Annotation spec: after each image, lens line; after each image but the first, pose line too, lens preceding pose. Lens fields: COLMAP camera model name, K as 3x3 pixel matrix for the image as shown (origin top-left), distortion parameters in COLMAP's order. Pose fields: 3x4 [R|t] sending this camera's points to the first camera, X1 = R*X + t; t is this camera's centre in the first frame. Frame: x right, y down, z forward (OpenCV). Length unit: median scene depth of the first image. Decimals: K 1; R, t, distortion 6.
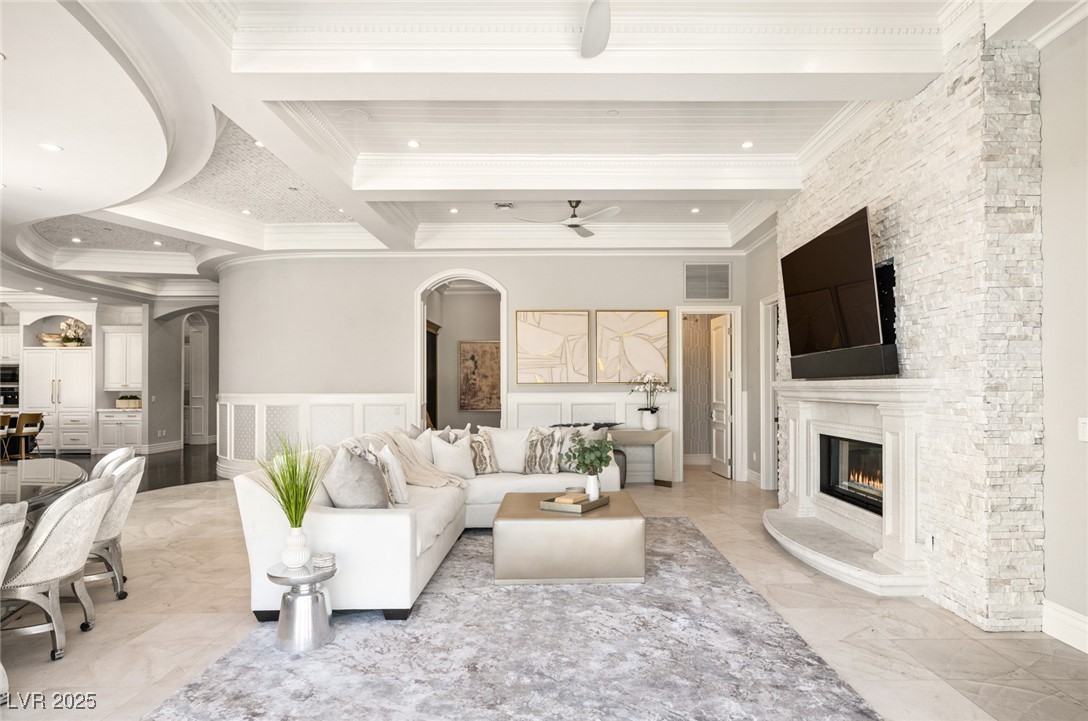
lens RADIAL K [[587.0, 0, 559.7], [0, 587.0, 377.1], [0, 0, 1]] dist [0.003070, 0.001277]
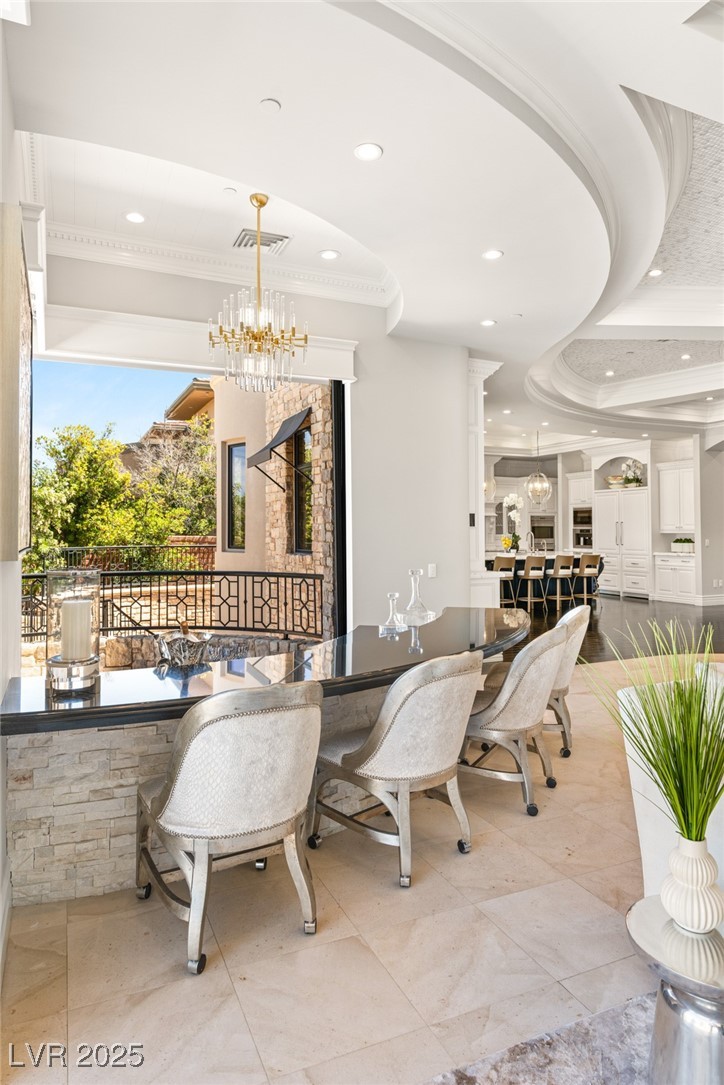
lens RADIAL K [[659.2, 0, 355.5], [0, 659.2, 514.7], [0, 0, 1]] dist [-0.003882, 0.001746]
pose [[0.411409, -0.019182, -0.911249, -0.021354], [0.015239, 0.999784, -0.014165, 0.001902], [0.911324, -0.008059, 0.411612, 0.137682]]
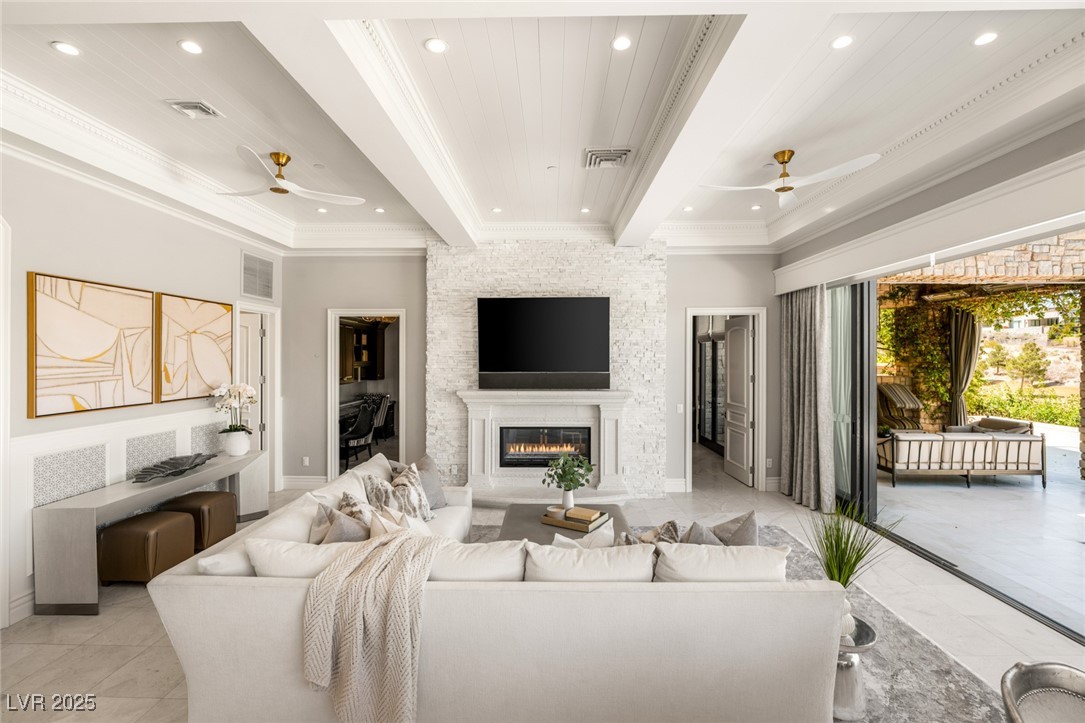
lens RADIAL K [[501.5, 0, 535.5], [0, 501.5, 356.1], [0, 0, 1]] dist [-0.009843, 0.004011]
pose [[0.030295, 0.004719, 0.999530, -0.350655], [-0.014207, 0.999890, -0.004290, -0.032640], [-0.999440, -0.014071, 0.030359, 0.397881]]
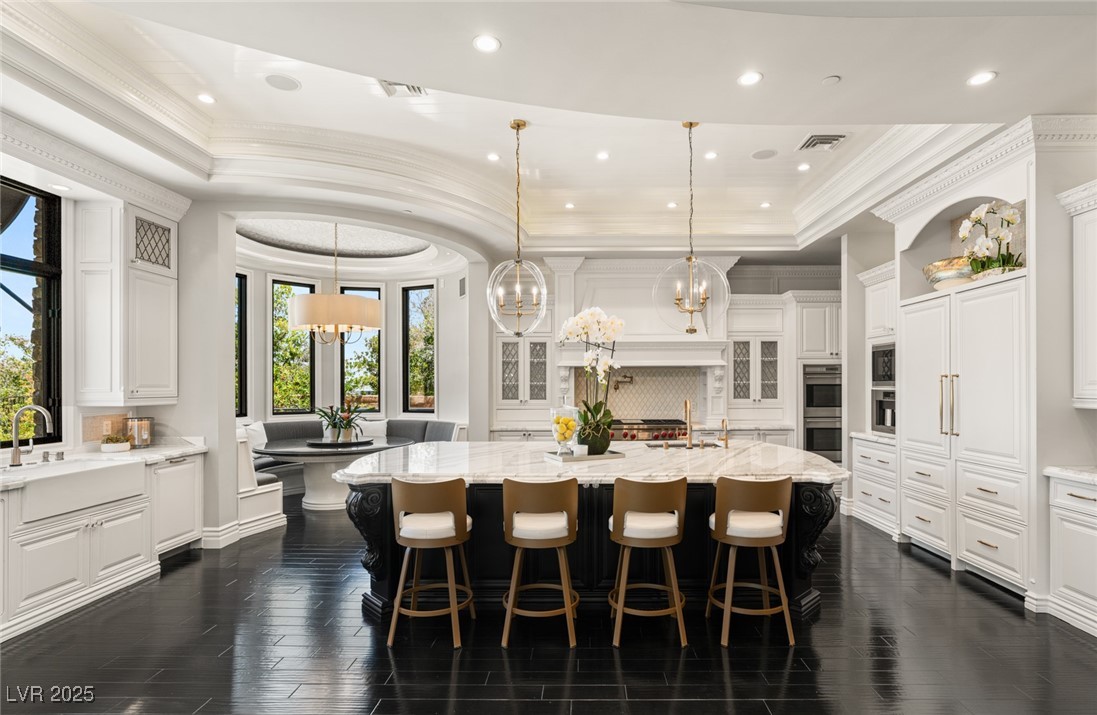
lens RADIAL K [[538.4, 0, 581.7], [0, 538.4, 384.1], [0, 0, 1]] dist [-0.011541, 0.003768]
pose [[-0.011977, 0.002506, -0.999925, -0.527637], [0.019543, 0.999806, 0.002272, 0.006146], [0.999737, -0.019515, -0.012024, 0.798346]]
